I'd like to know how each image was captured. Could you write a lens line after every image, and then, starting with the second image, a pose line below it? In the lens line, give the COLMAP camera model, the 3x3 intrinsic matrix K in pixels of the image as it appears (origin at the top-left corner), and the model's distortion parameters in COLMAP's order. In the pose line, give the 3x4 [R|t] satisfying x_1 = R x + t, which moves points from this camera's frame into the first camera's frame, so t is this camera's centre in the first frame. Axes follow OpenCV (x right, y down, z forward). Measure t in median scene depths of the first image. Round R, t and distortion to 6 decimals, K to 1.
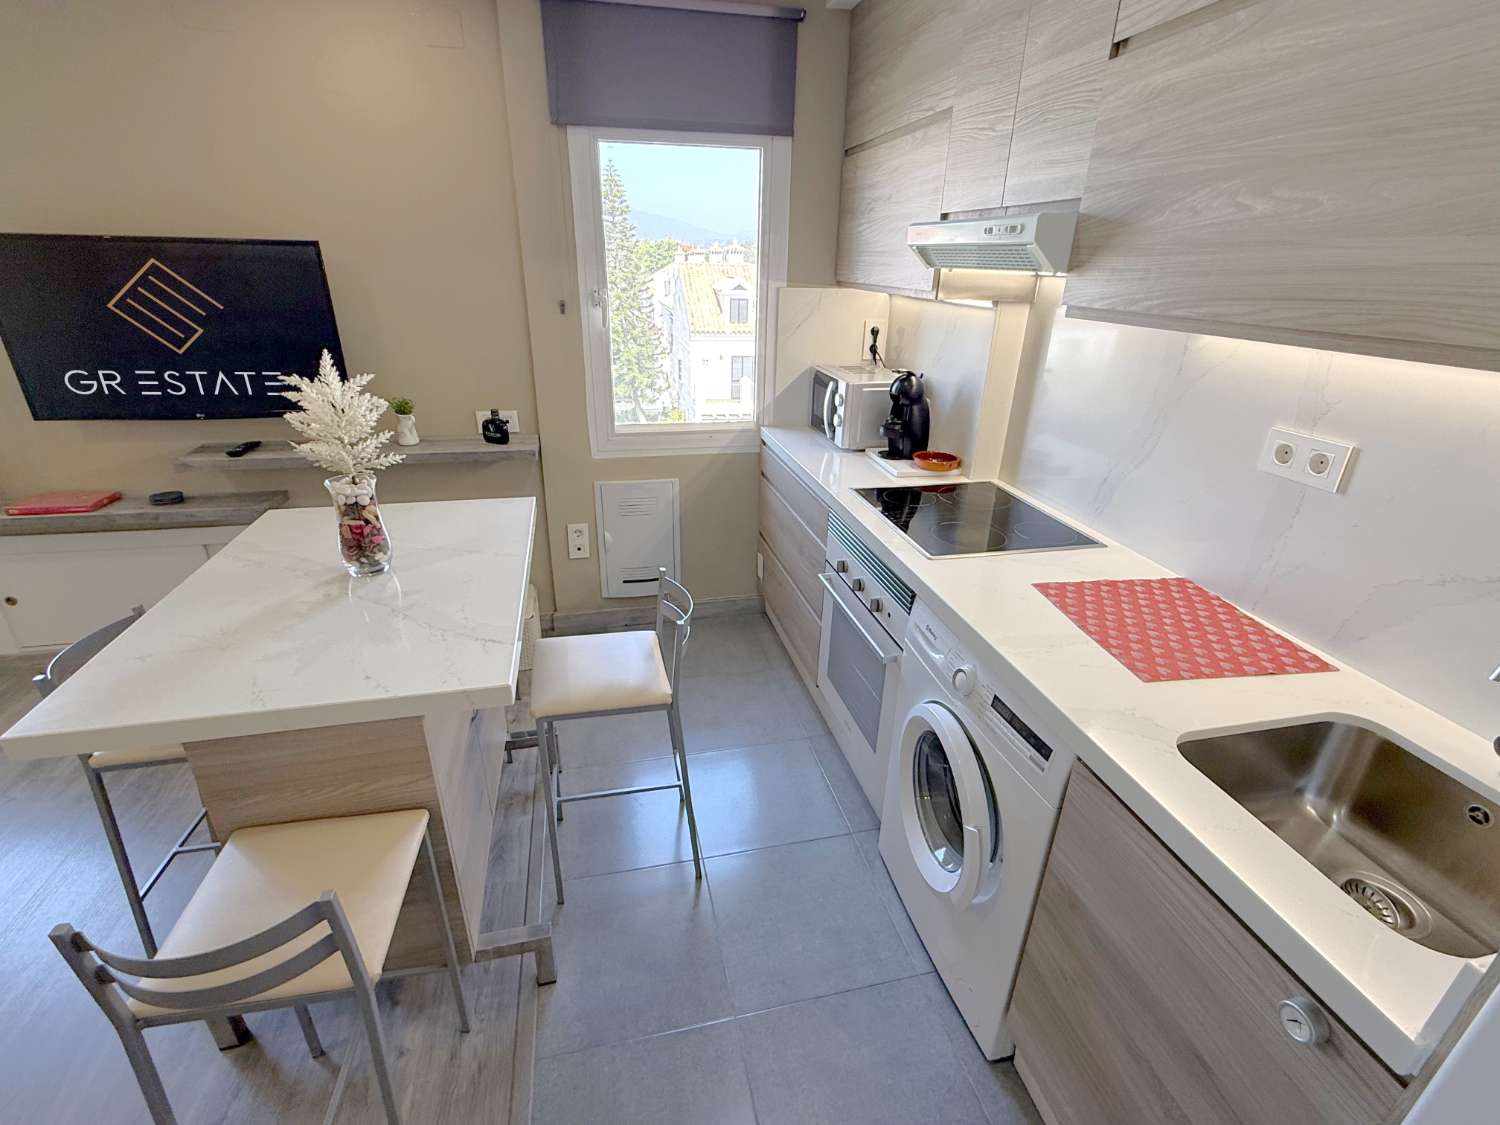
lens RADIAL K [[685.2, 0, 746.5], [0, 685.2, 560.6], [0, 0, 1]] dist [0.000360, 0.000163]
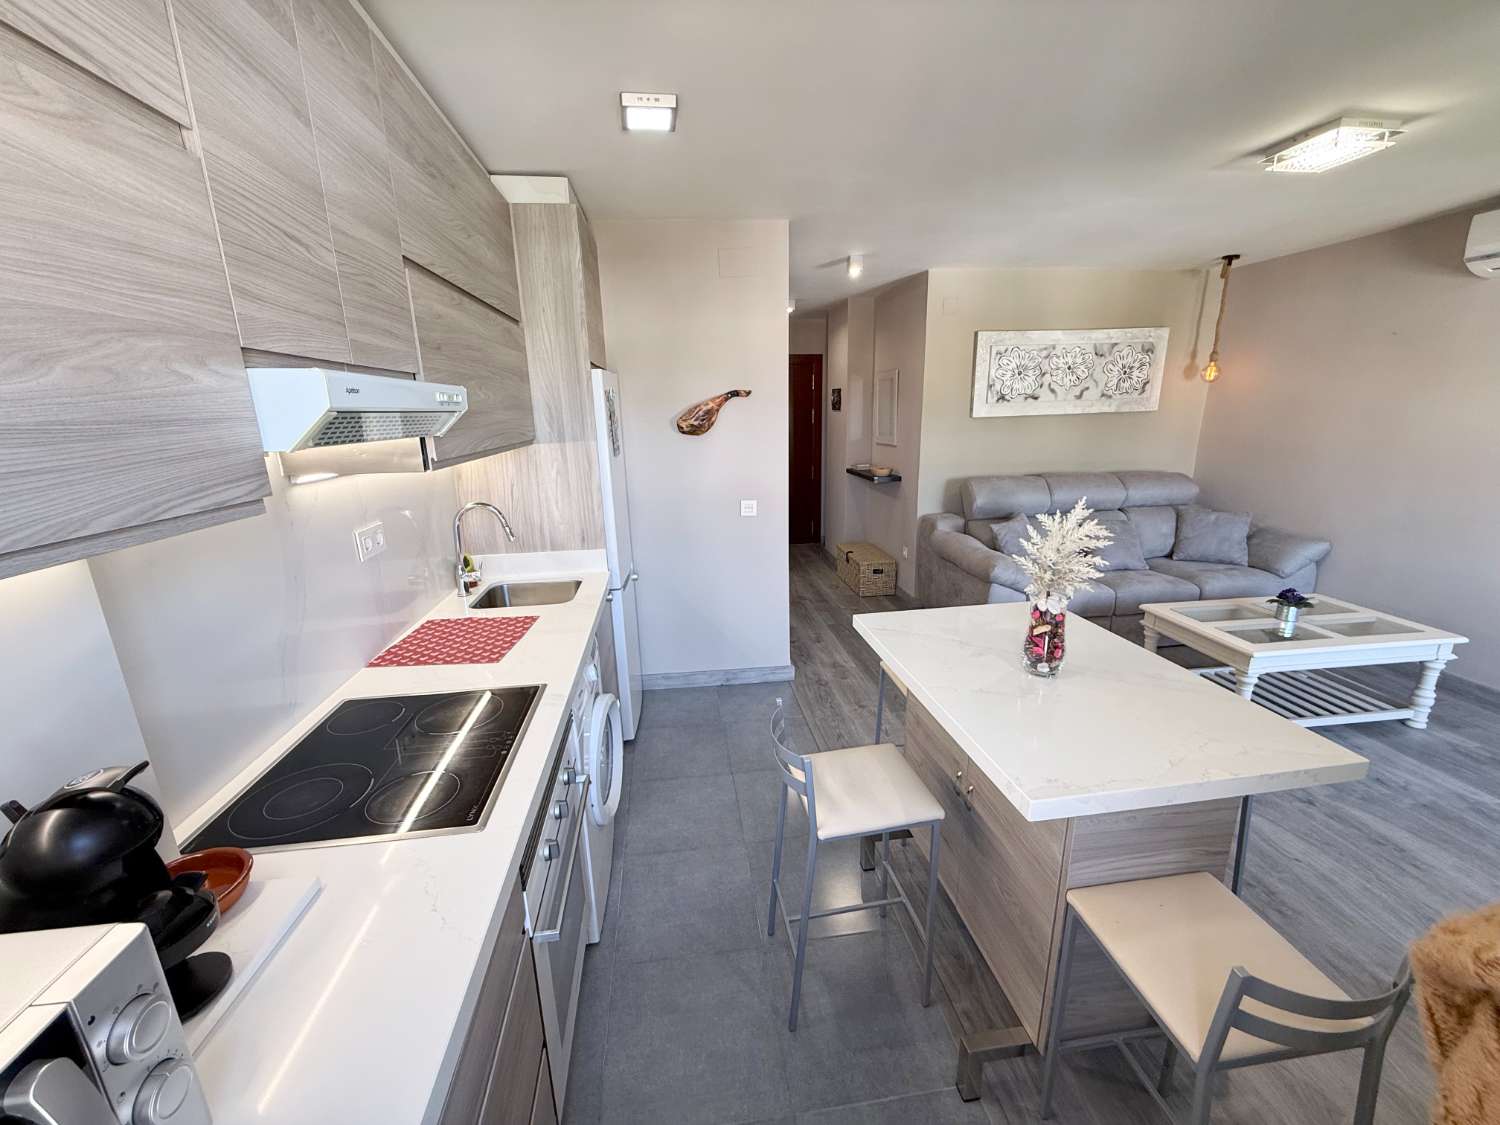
lens RADIAL K [[598.2, 0, 743.9], [0, 598.2, 562.2], [0, 0, 1]] dist [0.000212, 0.000021]
pose [[-0.995481, -0.019051, 0.093034, -0.087055], [0.042922, 0.783638, 0.619733, -0.497832], [-0.084711, 0.620926, -0.779279, 1.094265]]
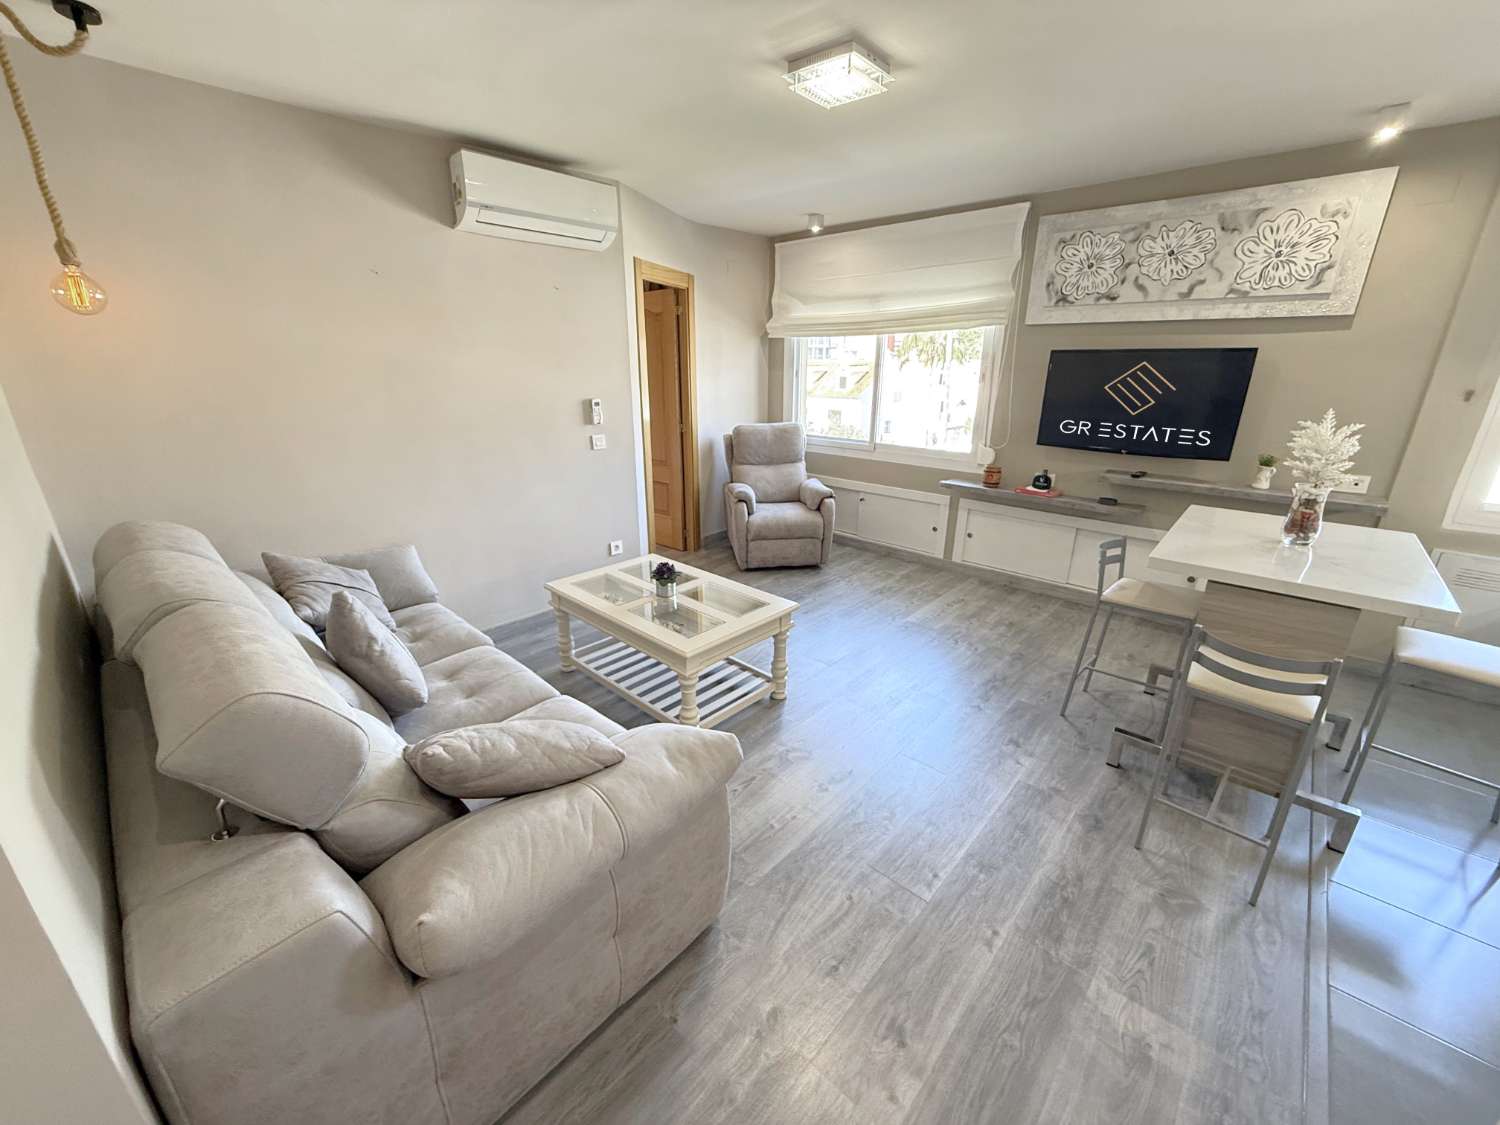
lens RADIAL K [[597.1, 0, 744.5], [0, 597.1, 561.7], [0, 0, 1]] dist [0.000143, 0.000093]
pose [[0.568300, 0.245566, -0.785323, -0.109011], [-0.319331, 0.945442, 0.064550, 0.241668], [0.758329, 0.214095, 0.615711, -0.536600]]
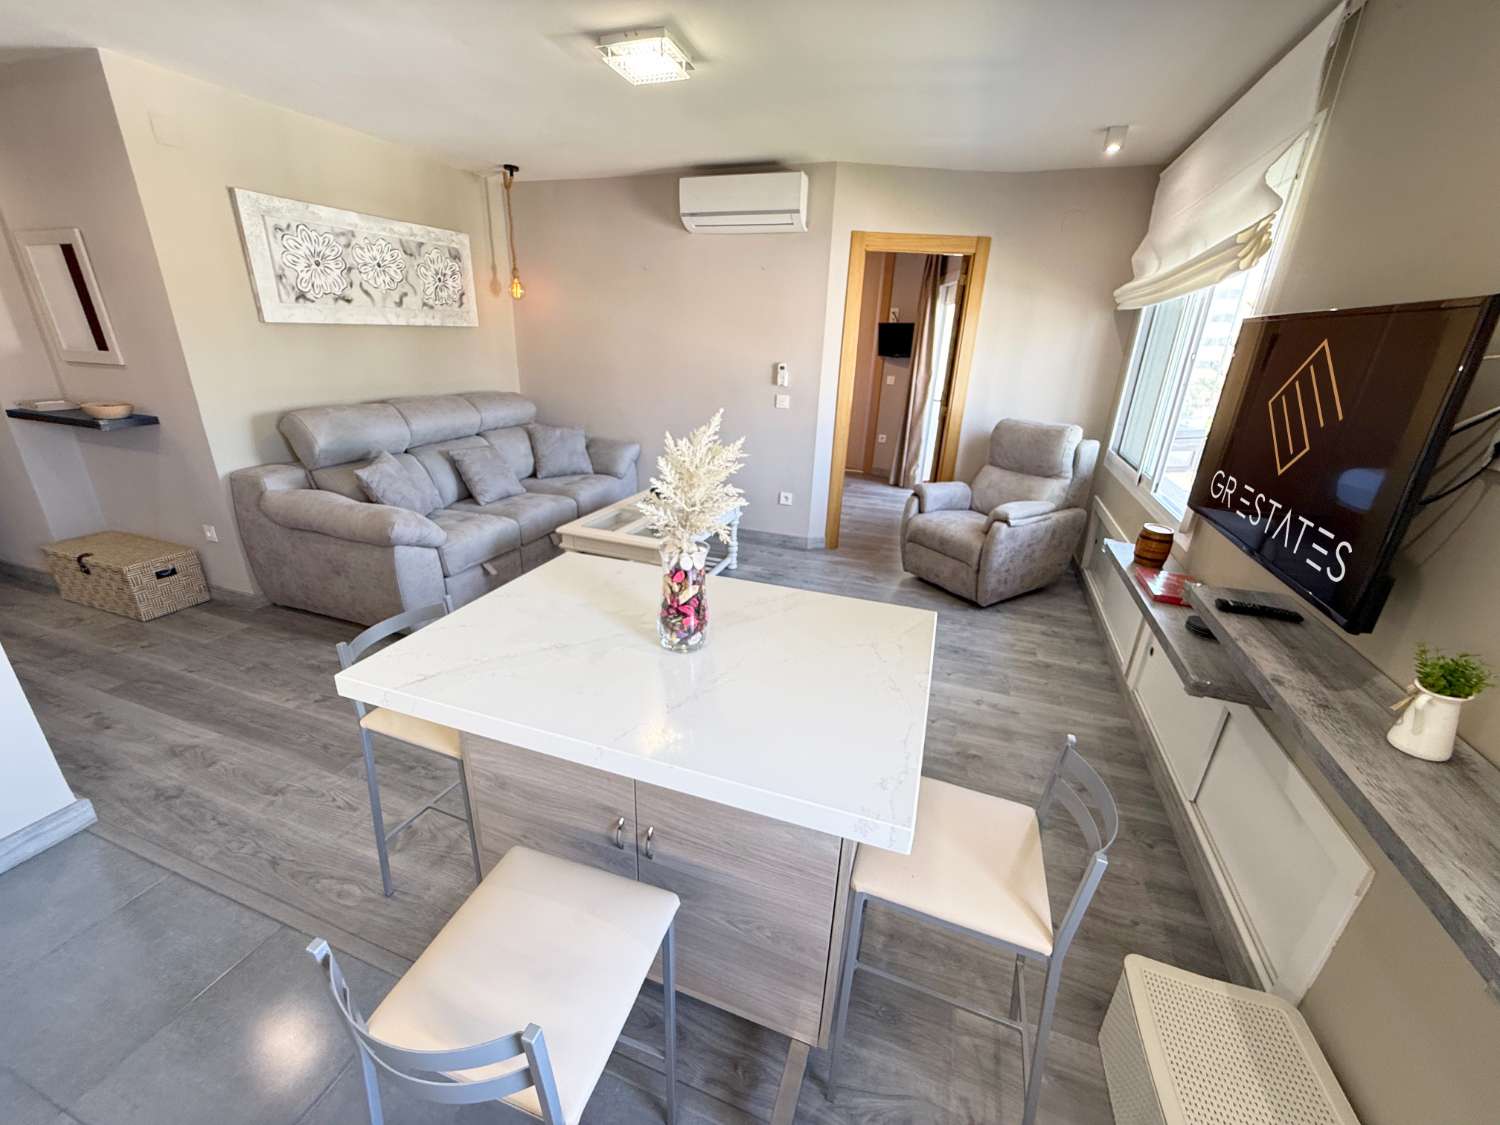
lens RADIAL K [[601.0, 0, 744.3], [0, 601.0, 562.1], [0, 0, 1]] dist [0.000192, -0.000279]
pose [[-0.536067, 0.263776, -0.801907, 0.008201], [-0.379013, 0.773600, 0.507831, -0.317905], [0.754309, 0.576165, -0.314726, 0.792894]]
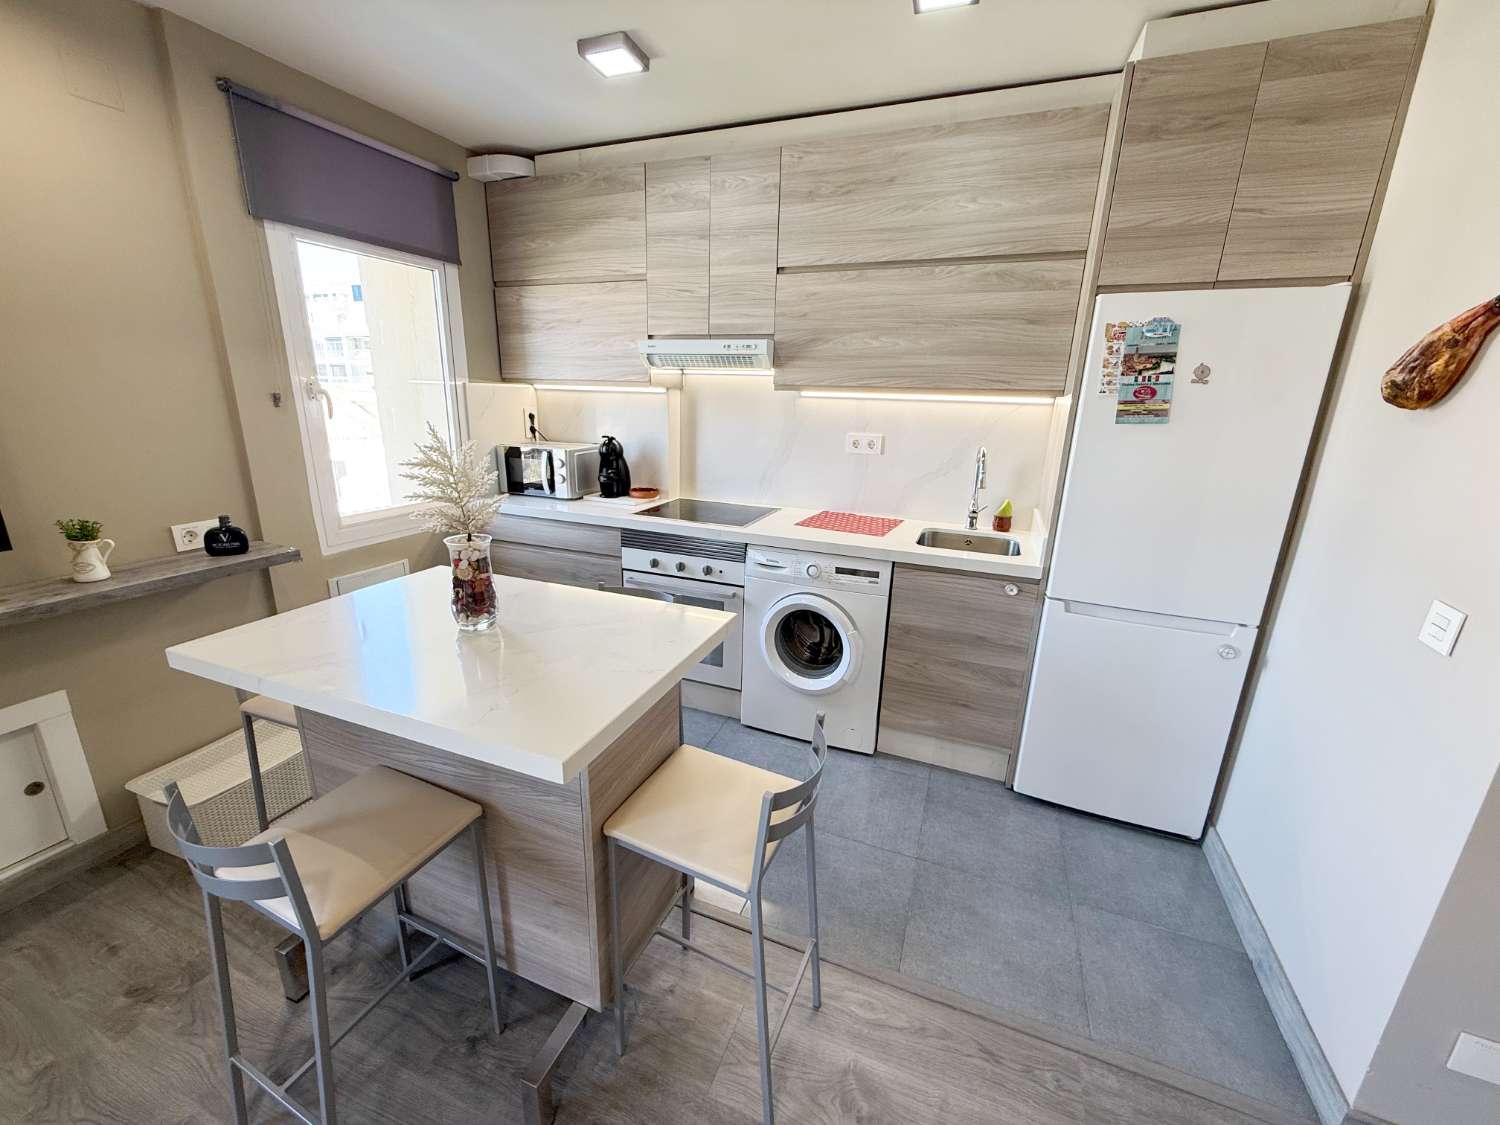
lens RADIAL K [[599.2, 0, 744.6], [0, 599.2, 561.8], [0, 0, 1]] dist [0.000551, -0.000027]
pose [[0.566740, -0.229483, 0.791293, -0.651945], [0.318344, 0.946830, 0.046586, 0.006564], [-0.759910, 0.225501, 0.609660, 0.065084]]
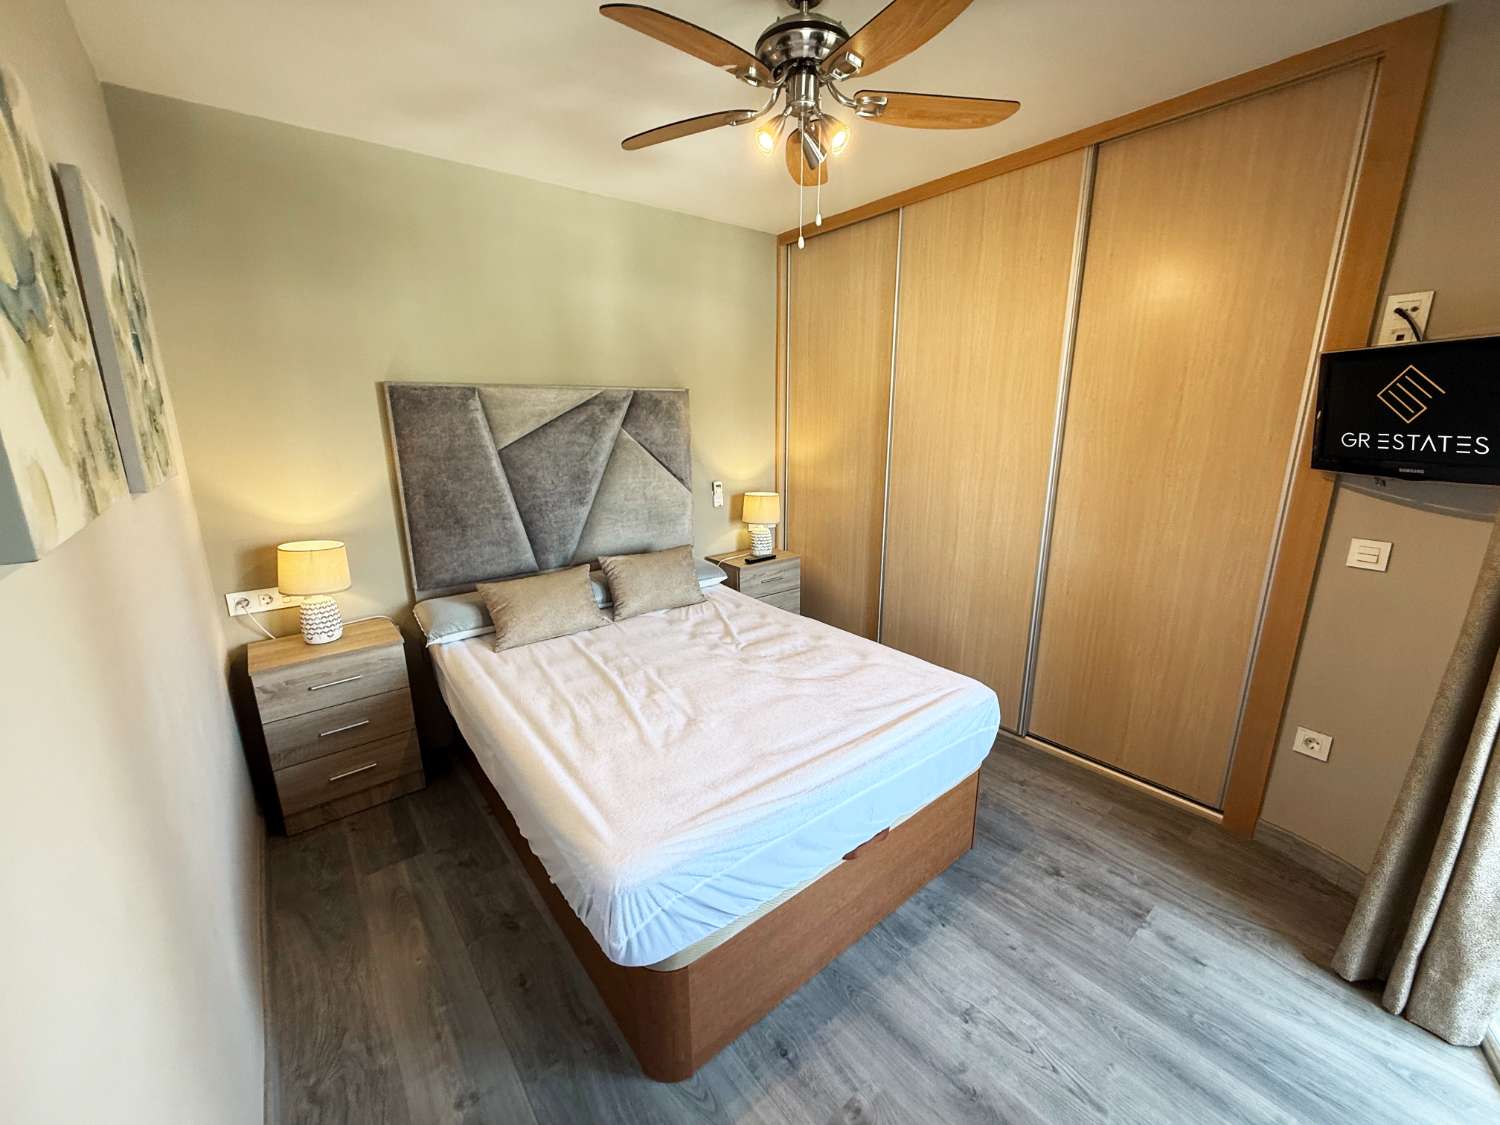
lens RADIAL K [[597.1, 0, 744.5], [0, 597.1, 561.7], [0, 0, 1]] dist [0.000143, 0.000093]
pose [[-0.895603, 0.095999, -0.434373, -1.754864], [-0.186955, 0.804800, 0.563334, -0.085188], [0.403663, 0.585732, -0.702833, 0.170330]]
